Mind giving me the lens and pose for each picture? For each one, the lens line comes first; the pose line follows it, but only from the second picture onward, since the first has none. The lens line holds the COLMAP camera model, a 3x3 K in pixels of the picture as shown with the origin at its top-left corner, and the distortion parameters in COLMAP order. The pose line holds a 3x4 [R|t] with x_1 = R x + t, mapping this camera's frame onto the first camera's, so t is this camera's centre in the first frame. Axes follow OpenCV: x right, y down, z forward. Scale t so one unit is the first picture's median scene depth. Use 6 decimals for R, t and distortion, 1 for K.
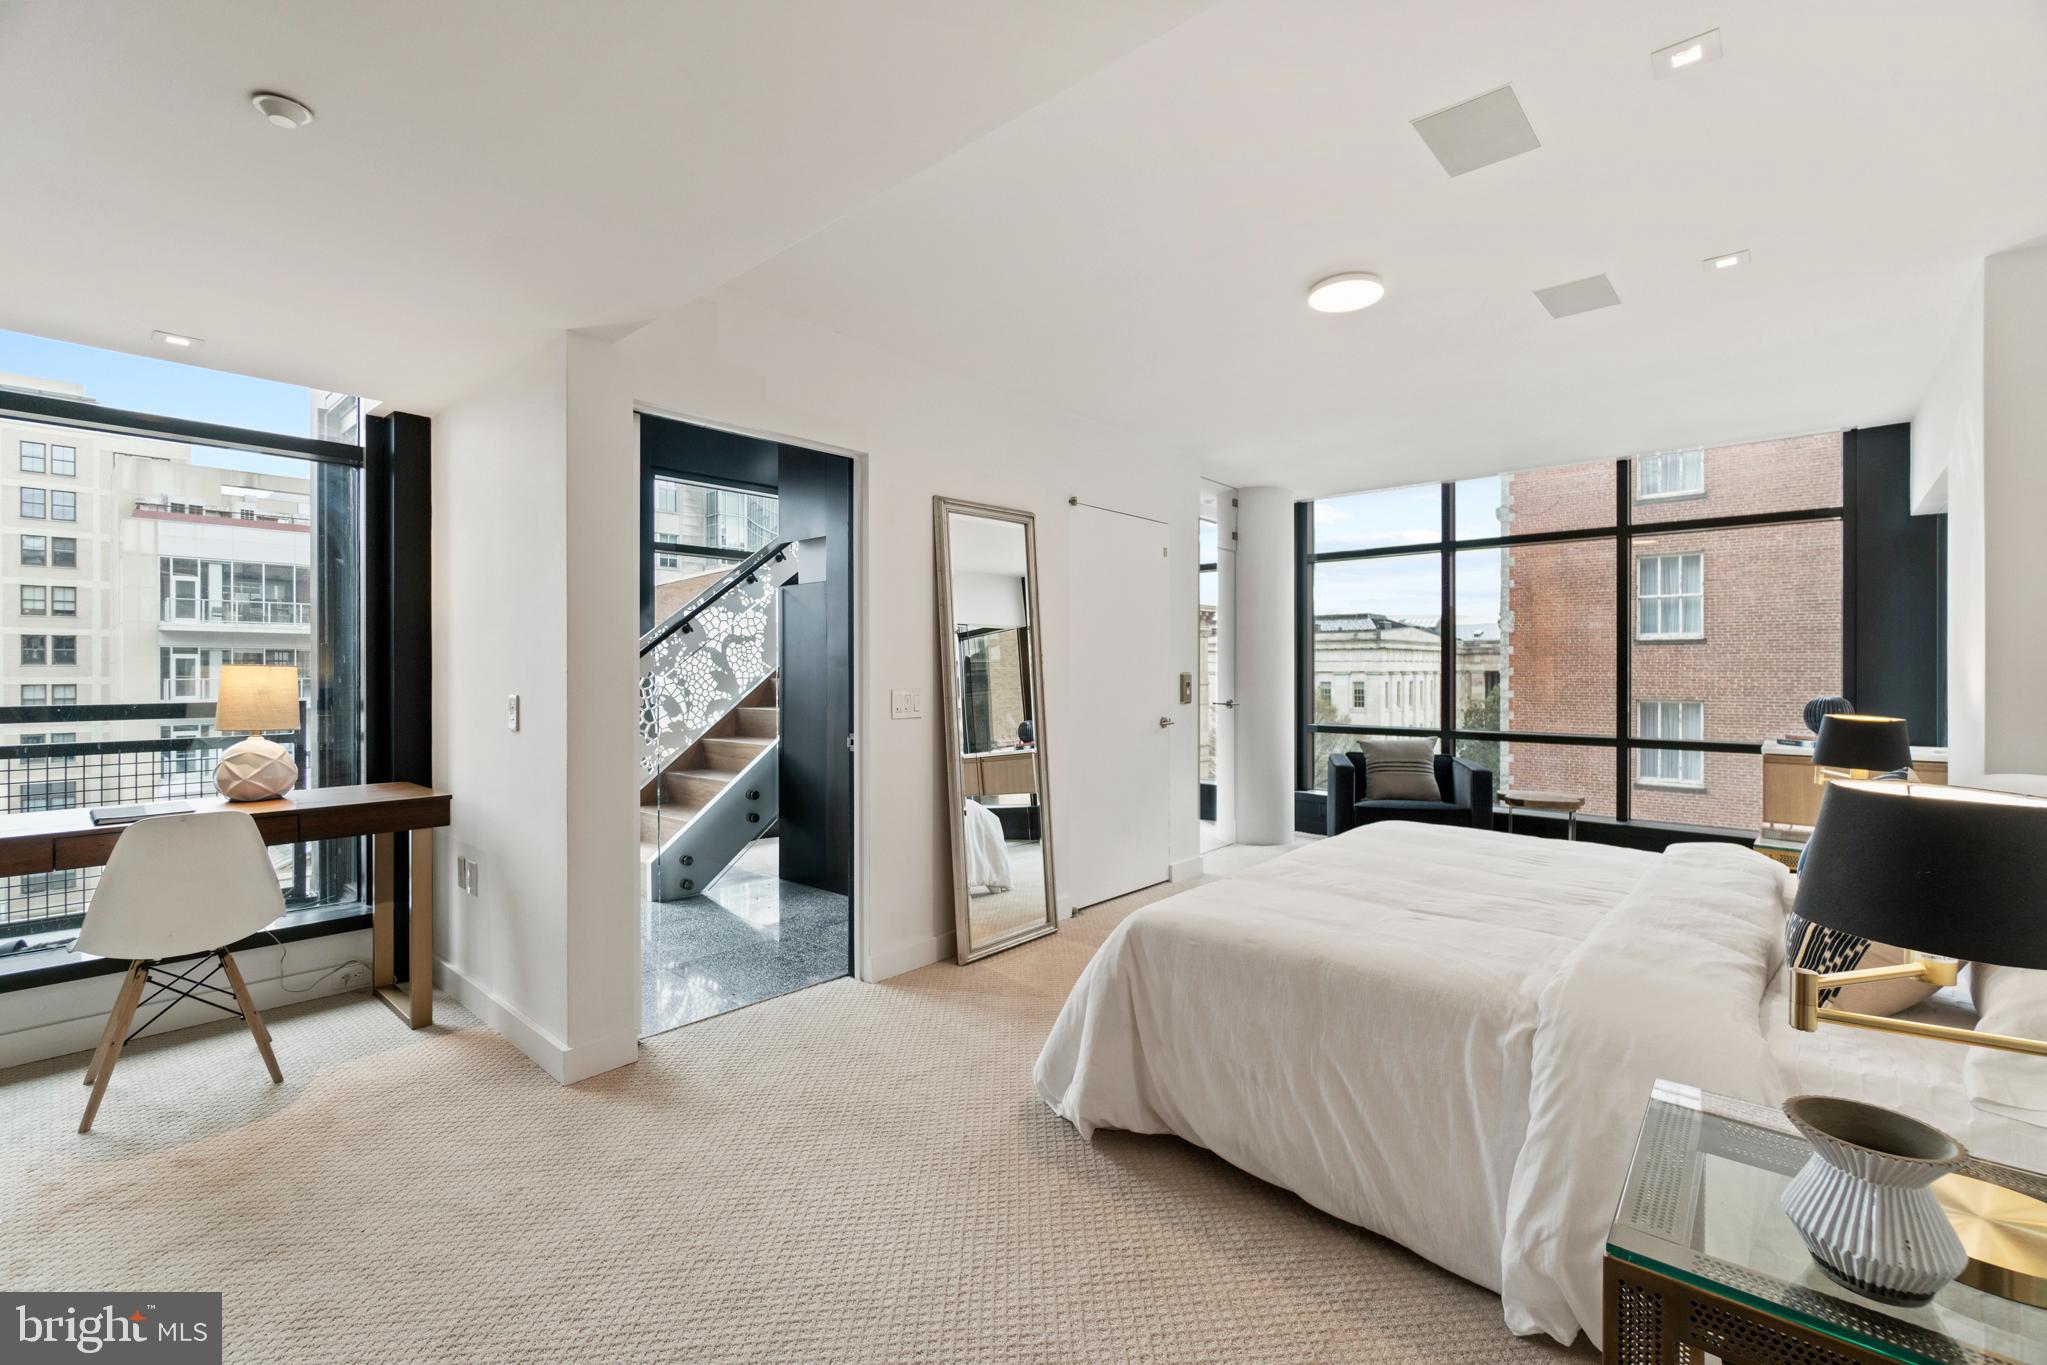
lens RADIAL K [[885.4, 0, 1020.2], [0, 885.4, 676.4], [0, 0, 1]] dist [-0.003327, 0.000197]
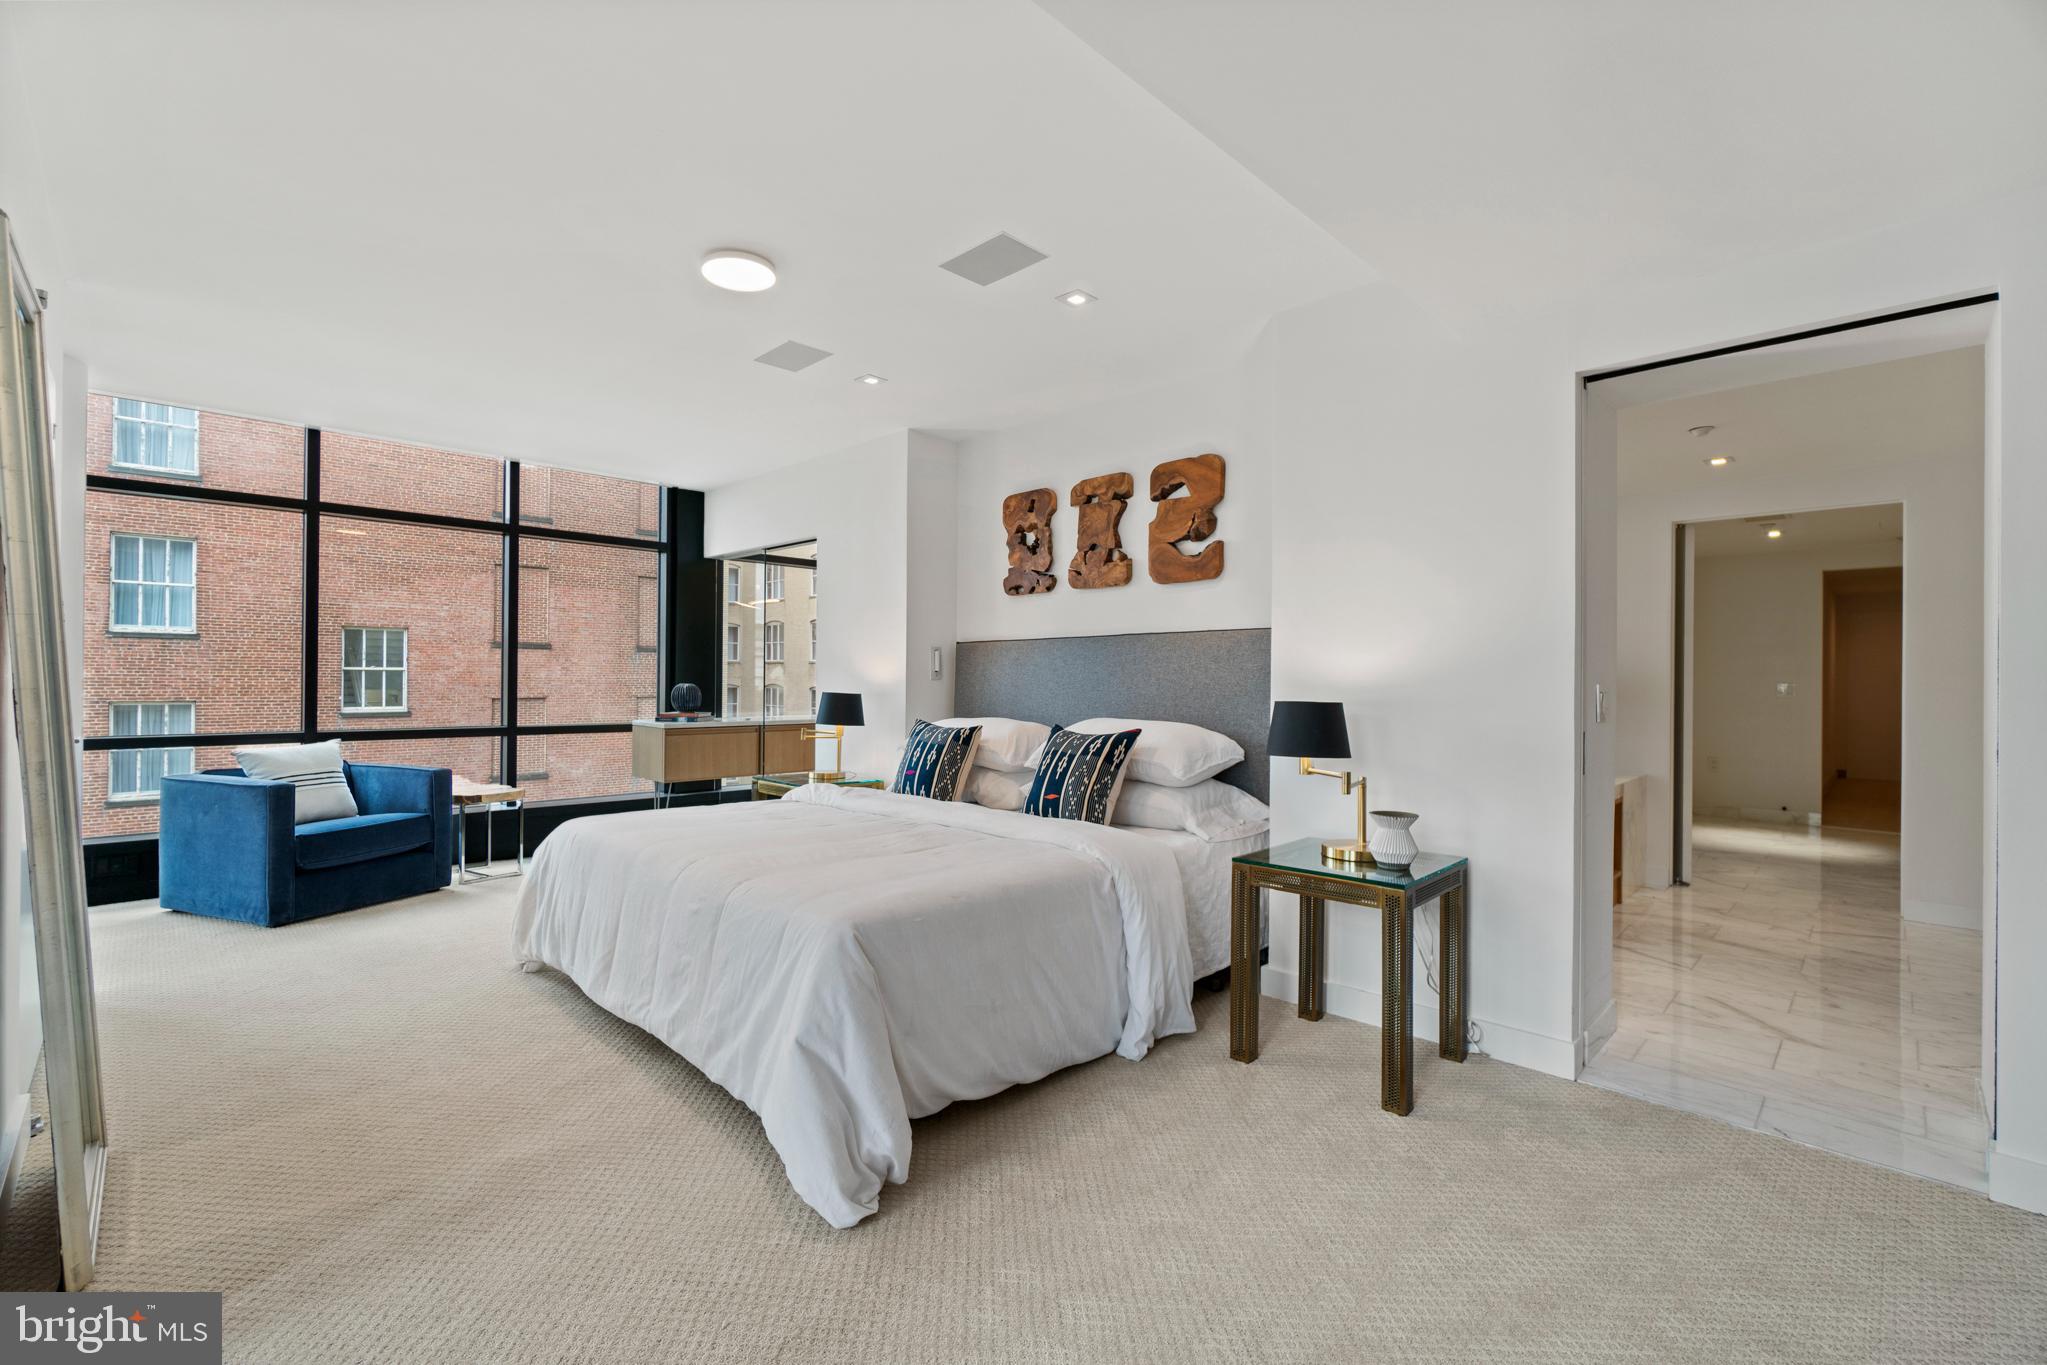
lens RADIAL K [[885.4, 0, 1014.7], [0, 885.4, 674.3], [0, 0, 1]] dist [-0.003327, 0.000197]
pose [[0.062263, 0.007279, 0.998033, -0.148516], [-0.002070, 0.999972, -0.007164, 0.006337], [-0.998058, -0.001620, 0.062277, 0.154569]]
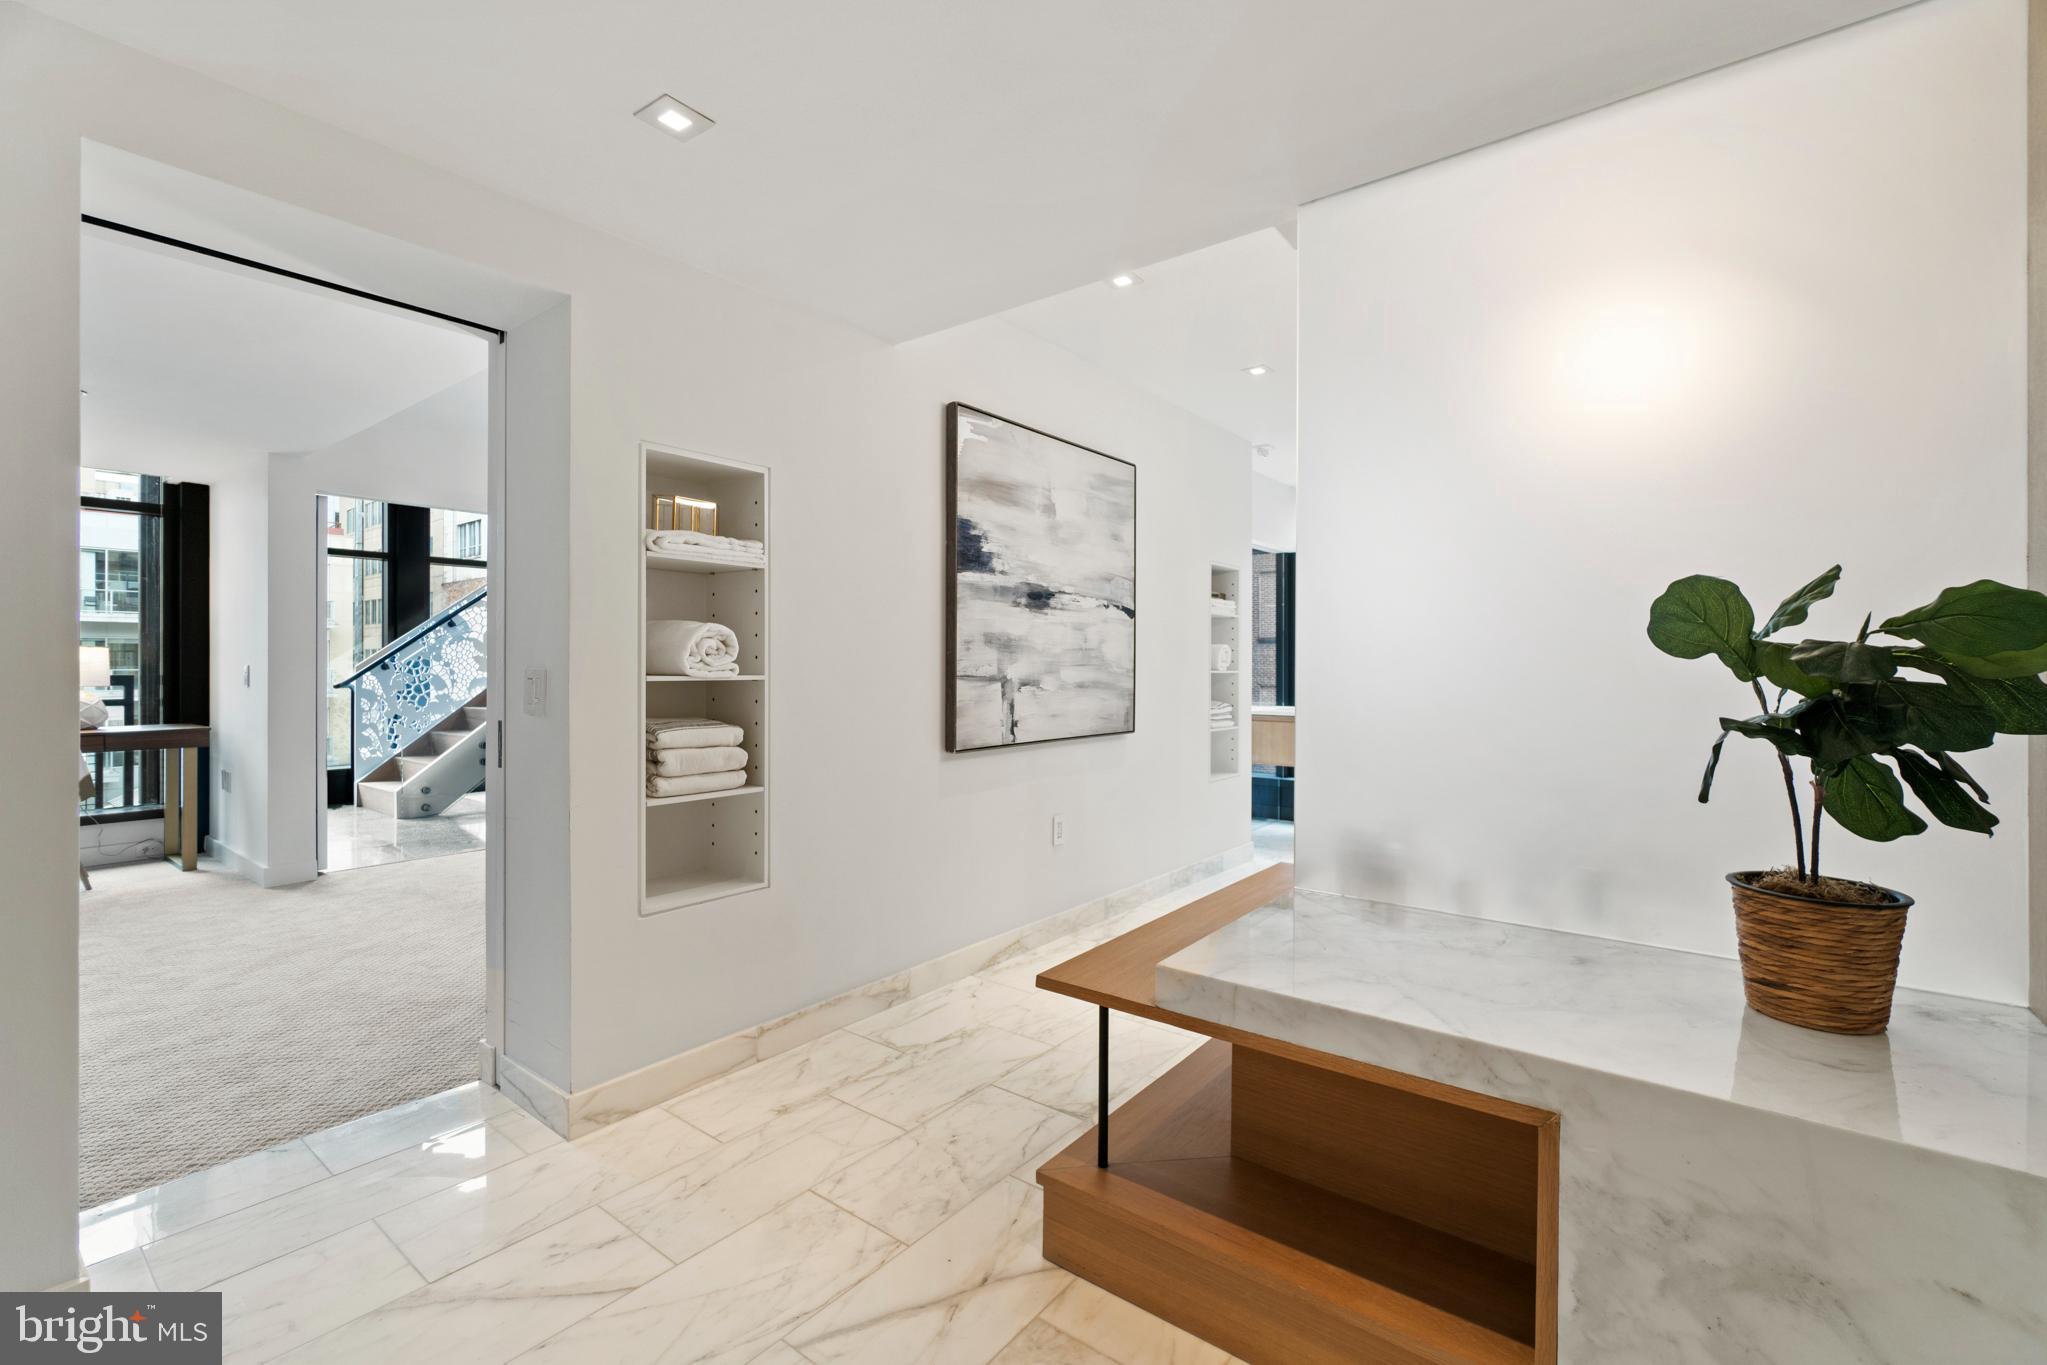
lens RADIAL K [[885.4, 0, 1016.6], [0, 885.4, 669.7], [0, 0, 1]] dist [-0.003327, 0.000197]
pose [[0.997669, 0.003006, 0.068176, 0.363618], [-0.003015, 0.999995, 0.000035, 0.011997], [-0.068176, -0.000240, 0.997673, -0.360588]]
